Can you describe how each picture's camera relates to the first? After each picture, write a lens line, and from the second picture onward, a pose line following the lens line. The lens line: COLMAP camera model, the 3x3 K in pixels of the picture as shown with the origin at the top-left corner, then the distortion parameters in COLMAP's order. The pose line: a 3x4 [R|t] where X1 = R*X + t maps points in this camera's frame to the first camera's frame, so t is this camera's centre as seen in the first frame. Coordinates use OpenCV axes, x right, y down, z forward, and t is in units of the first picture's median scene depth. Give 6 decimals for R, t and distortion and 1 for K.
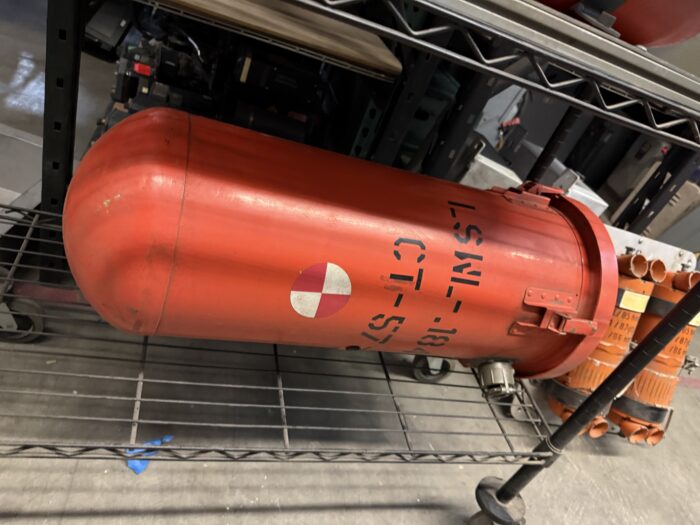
lens RADIAL K [[503.2, 0, 347.2], [0, 503.2, 261.9], [0, 0, 1]] dist [0.008376, -0.021506]
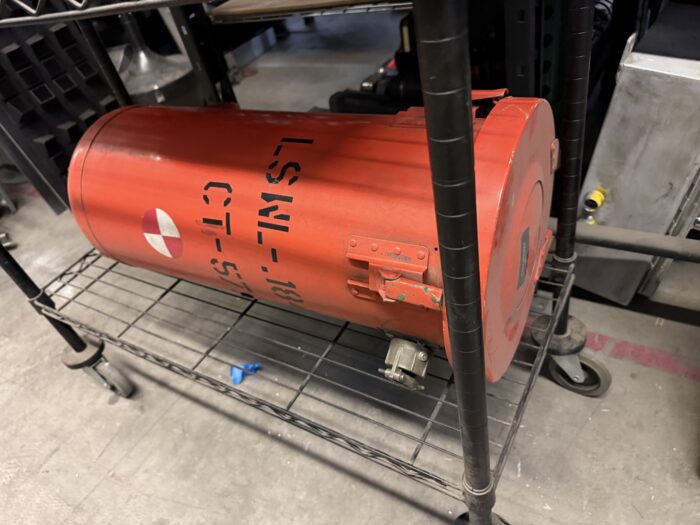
lens RADIAL K [[503.2, 0, 344.7], [0, 503.2, 264.6], [0, 0, 1]] dist [0.008376, -0.021506]
pose [[0.598333, 0.038030, -0.800345, 1.025585], [-0.021775, 0.999276, 0.031203, 0.075560], [0.800952, -0.001242, 0.598728, 0.570612]]
